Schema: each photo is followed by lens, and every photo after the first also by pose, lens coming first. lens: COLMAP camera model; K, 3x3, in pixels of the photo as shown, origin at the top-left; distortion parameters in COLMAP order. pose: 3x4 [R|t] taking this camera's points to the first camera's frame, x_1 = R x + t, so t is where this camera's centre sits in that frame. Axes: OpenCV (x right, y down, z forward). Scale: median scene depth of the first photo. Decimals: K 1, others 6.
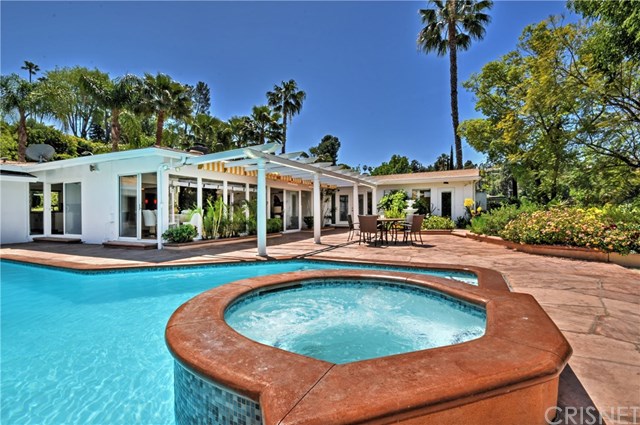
lens RADIAL K [[292.0, 0, 301.4], [0, 292.0, 212.0], [0, 0, 1]] dist [0.005772, -0.002506]
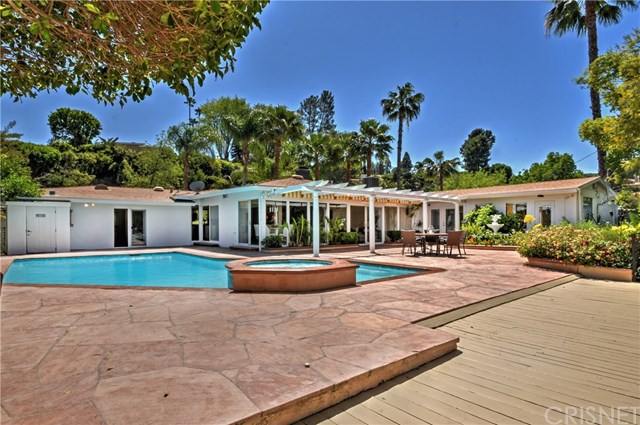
lens RADIAL K [[333.9, 0, 297.3], [0, 333.9, 225.4], [0, 0, 1]] dist [0.004924, 0.000479]
pose [[0.906885, 0.006755, -0.421323, 0.143252], [-0.005154, 0.999975, 0.004938, -0.005160], [0.421346, -0.002307, 0.906897, -0.163717]]
